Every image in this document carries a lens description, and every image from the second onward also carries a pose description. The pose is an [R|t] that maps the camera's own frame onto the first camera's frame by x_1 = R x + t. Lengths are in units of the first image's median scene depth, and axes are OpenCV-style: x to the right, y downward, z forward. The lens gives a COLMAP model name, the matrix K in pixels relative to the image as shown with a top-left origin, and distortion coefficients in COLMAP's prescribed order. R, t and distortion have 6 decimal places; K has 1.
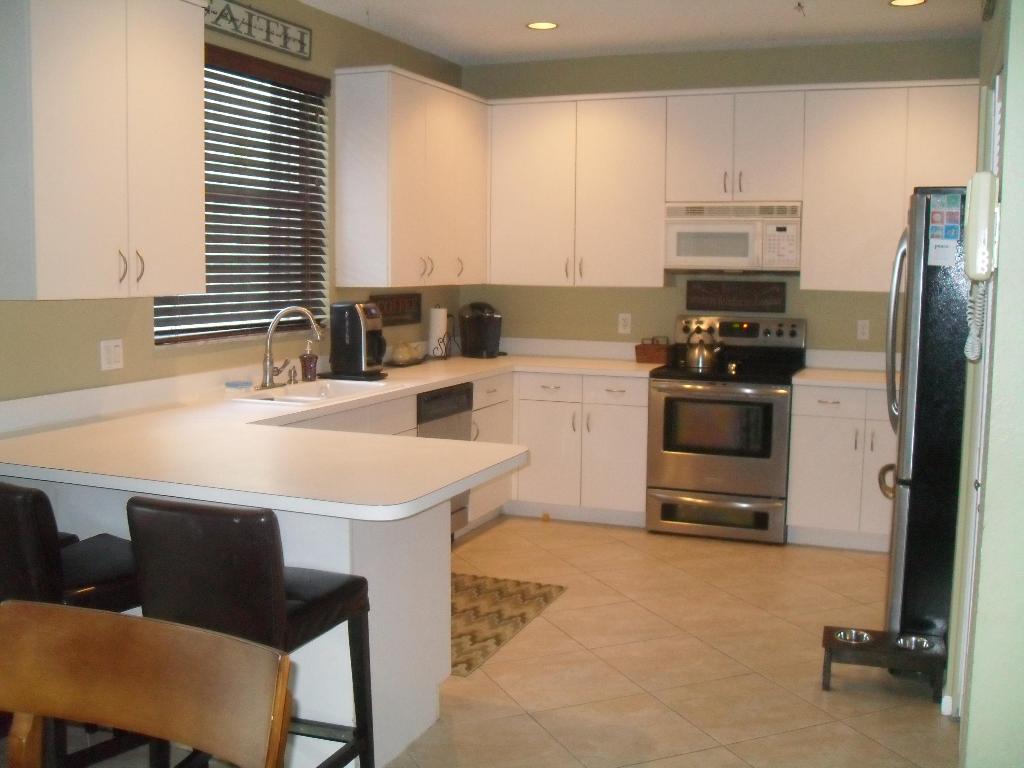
lens RADIAL K [[1073.3, 0, 494.9], [0, 1073.3, 381.9], [0, 0, 1]] dist [-0.182173, 0.173152]
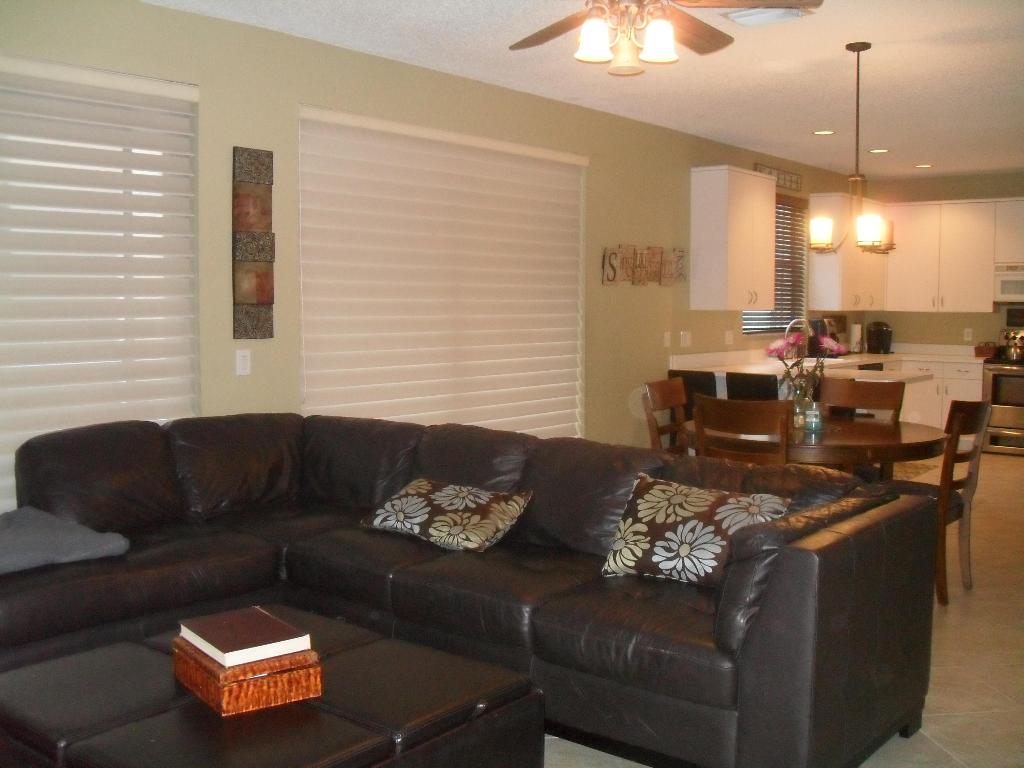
lens RADIAL K [[1073.3, 0, 494.9], [0, 1073.3, 381.9], [0, 0, 1]] dist [-0.182173, 0.173152]
pose [[0.957990, 0.016619, -0.286319, -0.127675], [-0.026853, 0.999132, -0.031854, 0.096876], [0.285541, 0.038204, 0.957605, -0.813272]]
